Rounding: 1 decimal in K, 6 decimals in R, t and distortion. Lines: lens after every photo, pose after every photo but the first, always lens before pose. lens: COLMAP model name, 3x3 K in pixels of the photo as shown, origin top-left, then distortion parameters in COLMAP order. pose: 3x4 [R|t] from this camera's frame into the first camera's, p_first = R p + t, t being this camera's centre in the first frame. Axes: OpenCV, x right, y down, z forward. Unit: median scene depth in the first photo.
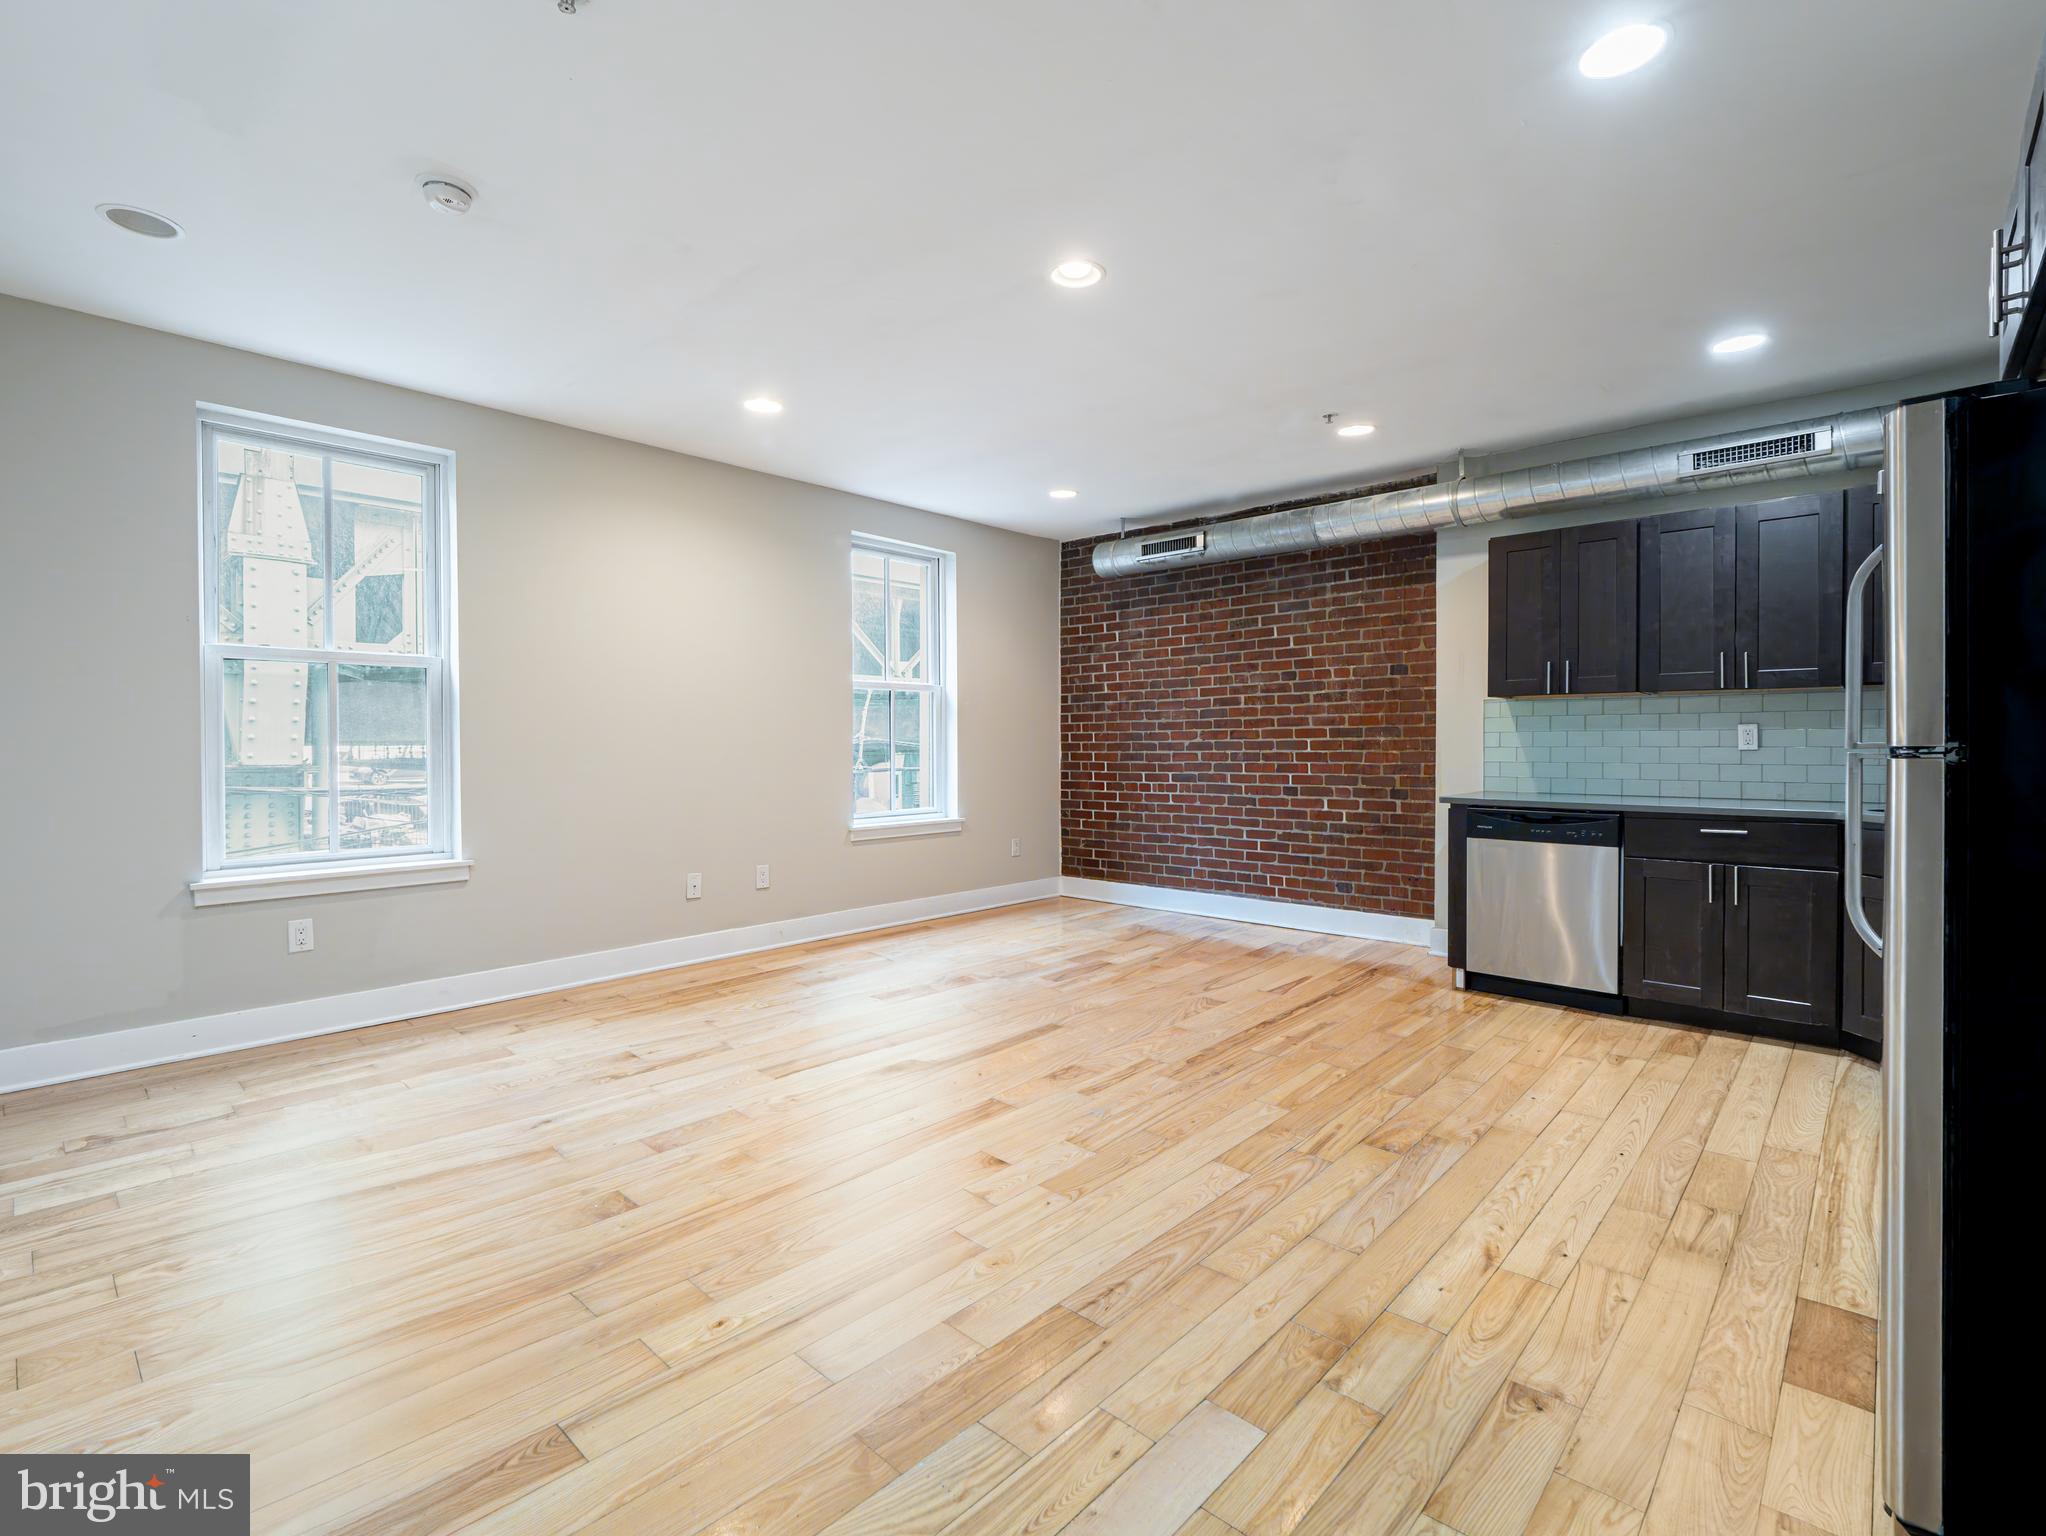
lens RADIAL K [[948.8, 0, 1014.6], [0, 948.8, 744.5], [0, 0, 1]] dist [-0.000393, -0.002071]
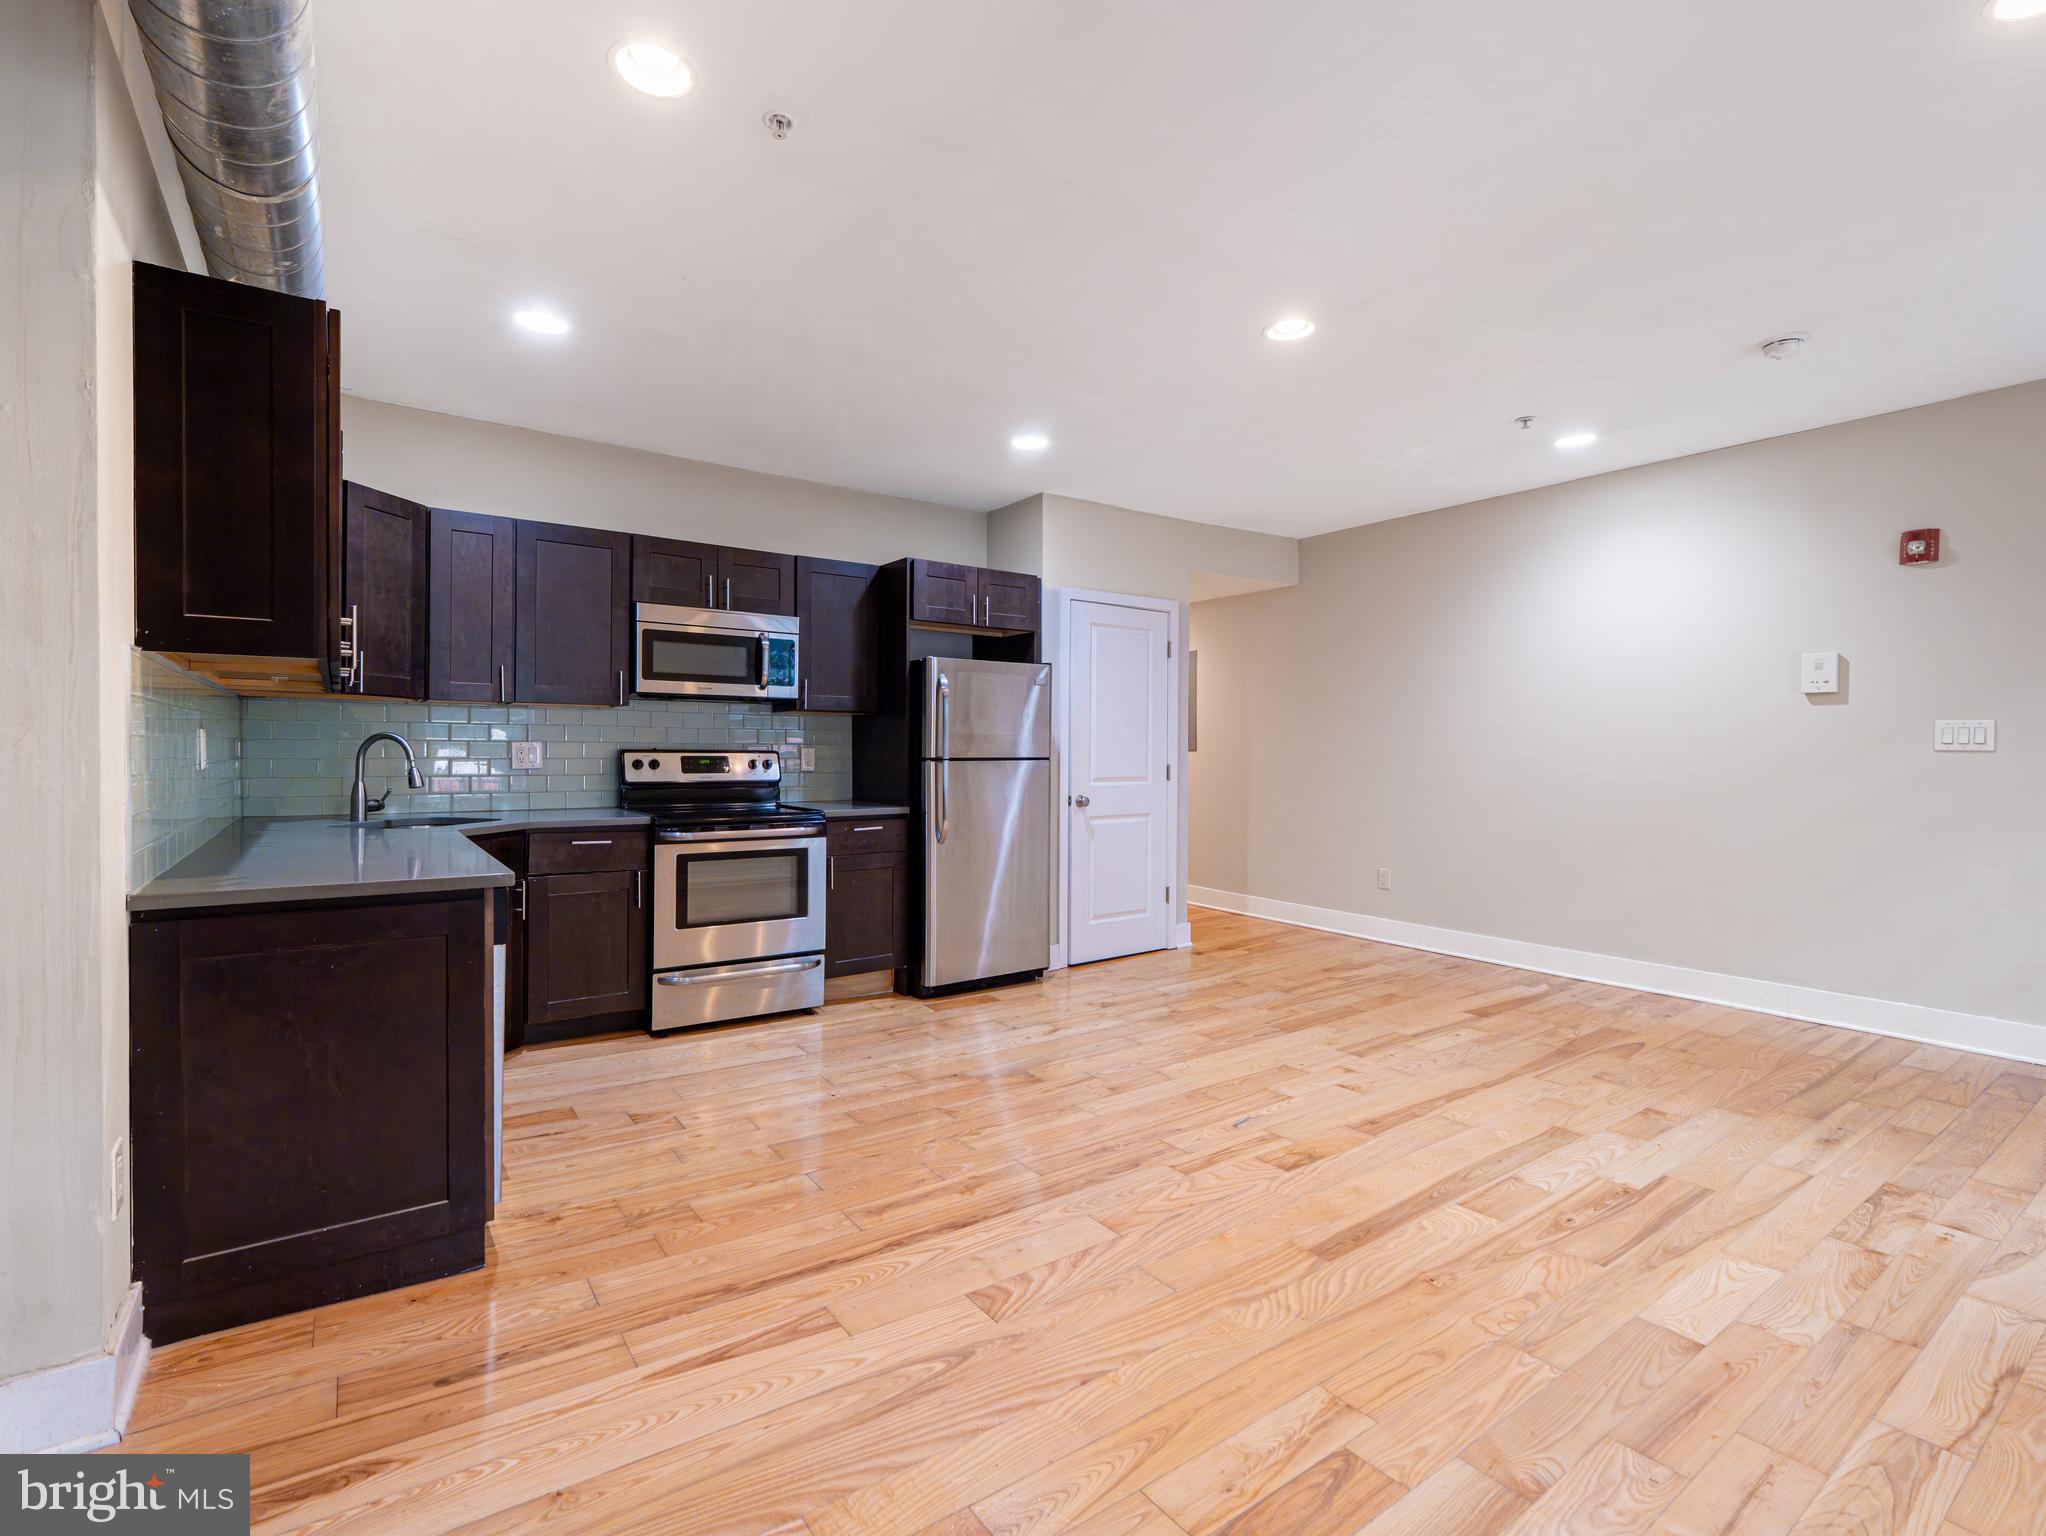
lens RADIAL K [[948.8, 0, 1001.2], [0, 948.8, 746.9], [0, 0, 1]] dist [-0.000393, -0.002071]
pose [[-0.975901, -0.005173, 0.218151, 0.111014], [-0.005489, 0.999985, -0.000843, -0.012327], [-0.218144, -0.002020, -0.975915, 1.631385]]
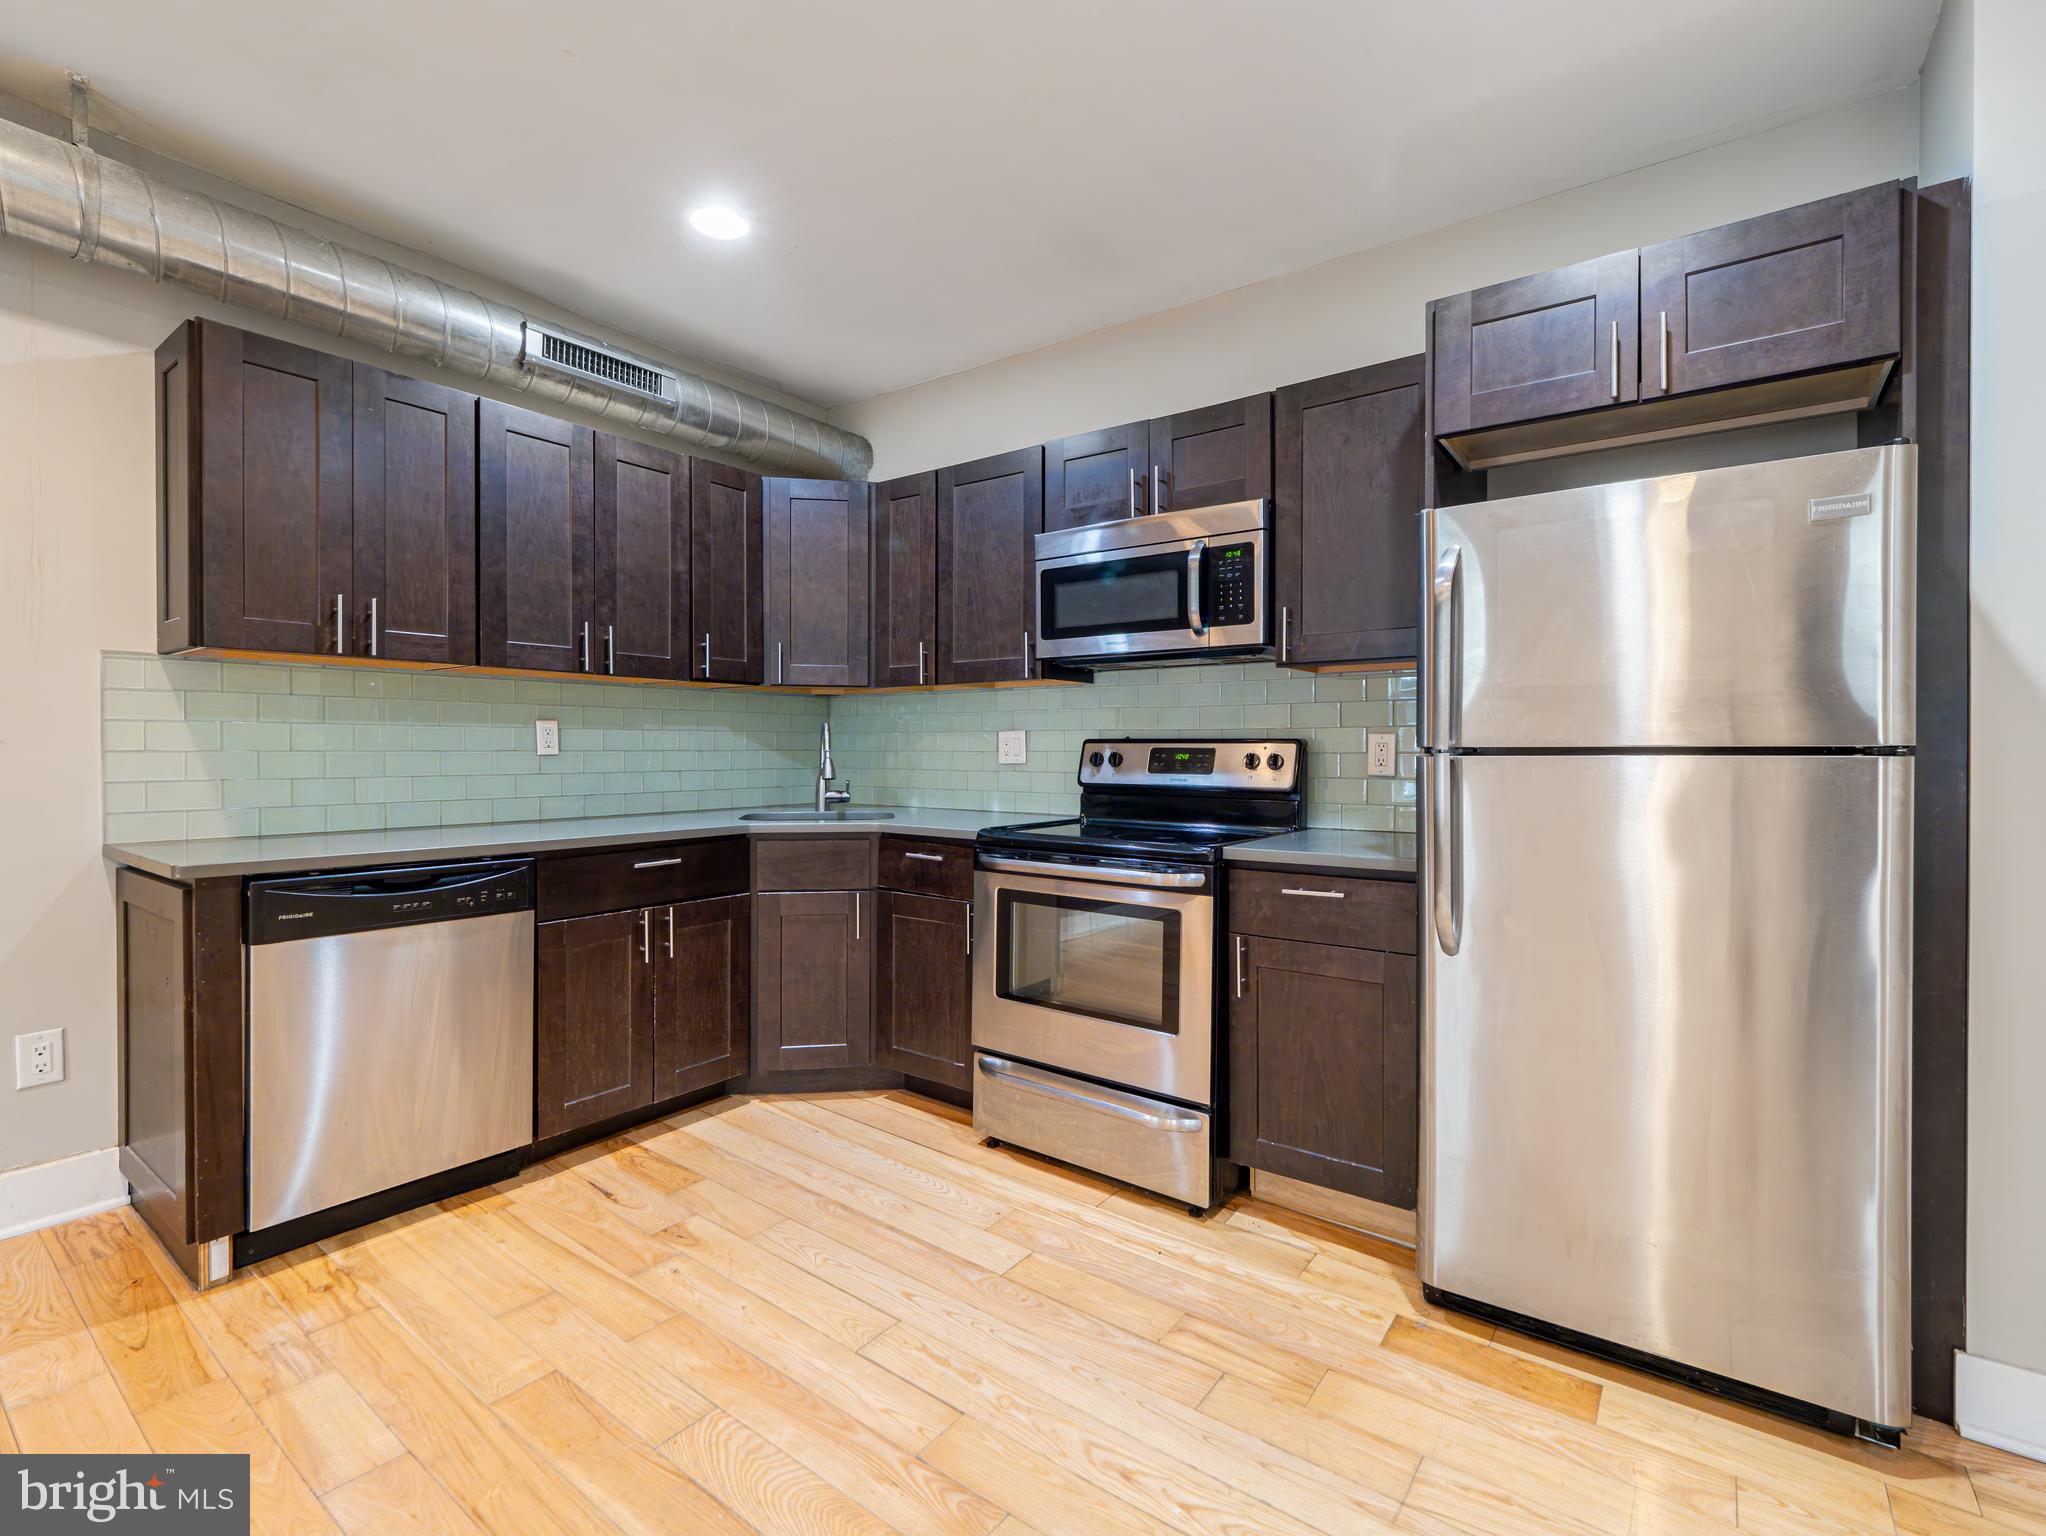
lens RADIAL K [[948.8, 0, 1011.5], [0, 948.8, 758.1], [0, 0, 1]] dist [-0.000393, -0.002071]
pose [[-0.106590, -0.006652, 0.994281, -0.024403], [0.000393, 0.999977, 0.006732, 0.003443], [-0.994303, 0.001108, -0.106585, 0.765840]]
